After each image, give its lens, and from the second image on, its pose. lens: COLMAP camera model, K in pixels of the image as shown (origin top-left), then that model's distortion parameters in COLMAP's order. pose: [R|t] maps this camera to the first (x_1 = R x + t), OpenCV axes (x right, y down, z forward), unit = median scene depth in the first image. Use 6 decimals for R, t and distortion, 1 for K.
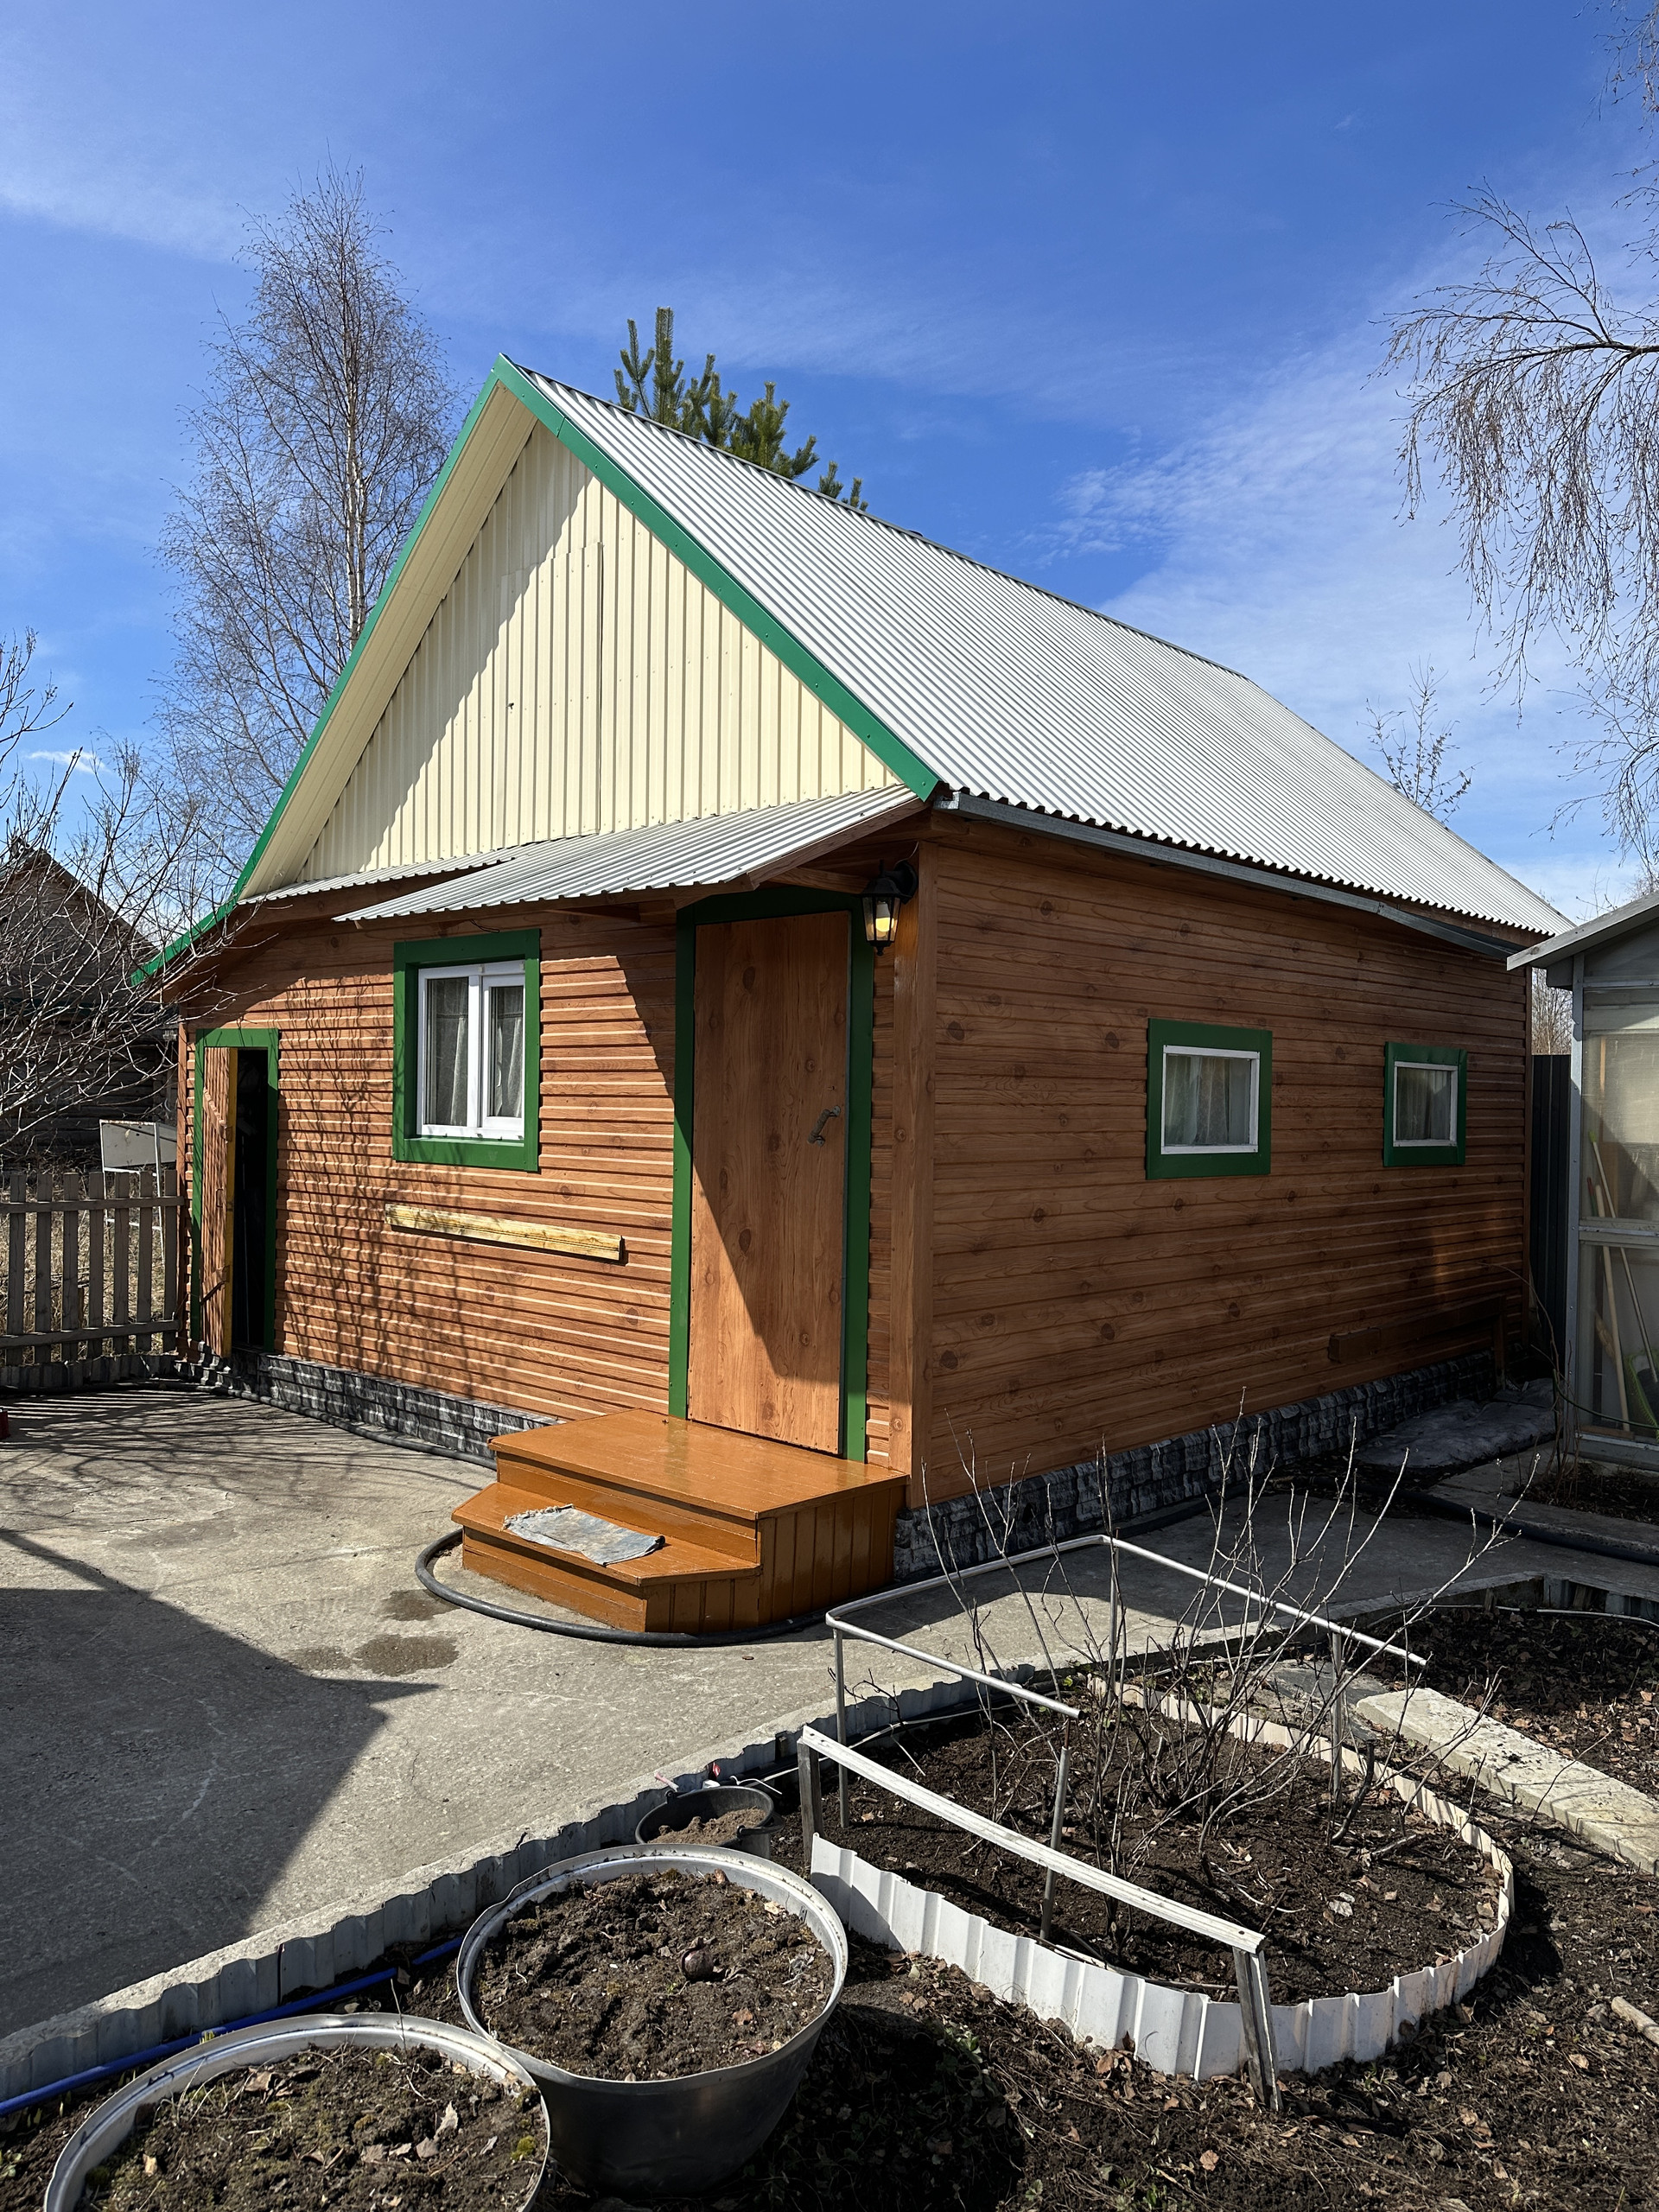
lens RADIAL K [[1527.1, 0, 837.8], [0, 1527.1, 1109.1], [0, 0, 1]] dist [0.151395, -0.267566]
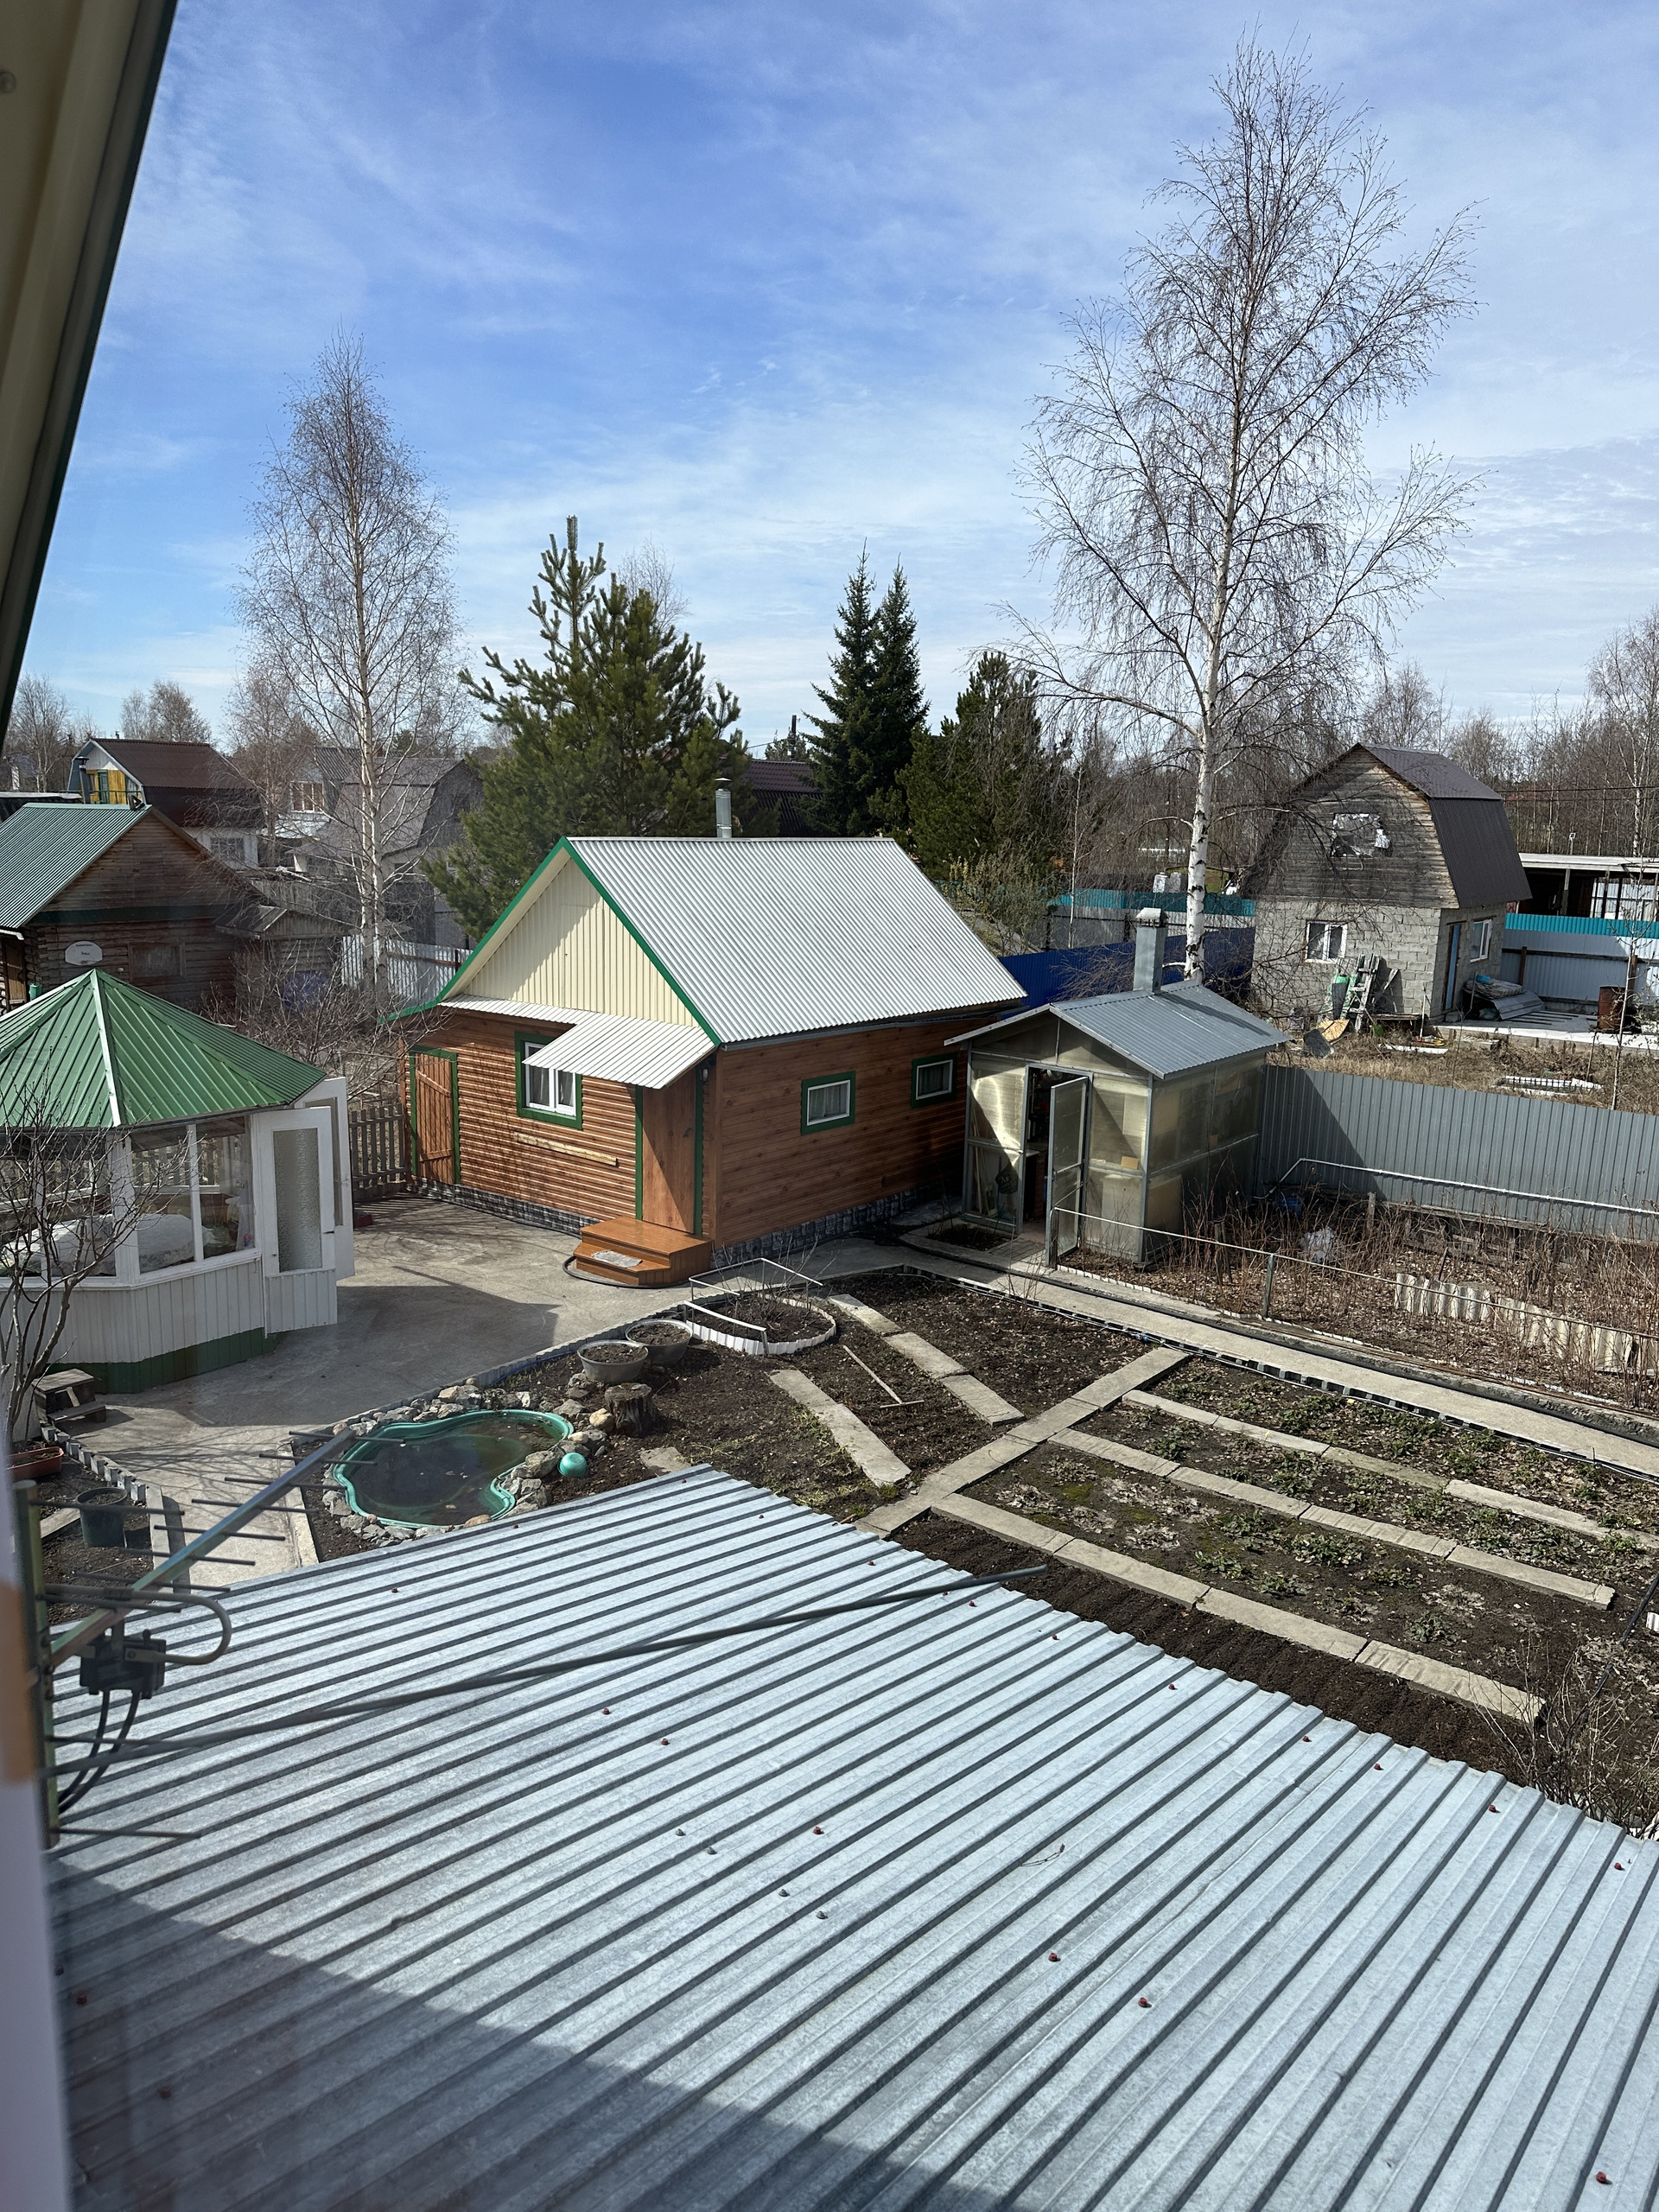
lens RADIAL K [[1527.1, 0, 837.8], [0, 1527.1, 1109.1], [0, 0, 1]] dist [0.151395, -0.267566]
pose [[0.996043, -0.006976, 0.088603, 0.018959], [-0.009993, 0.981805, 0.189631, -0.614270], [-0.088314, -0.189766, 0.977849, -2.017630]]
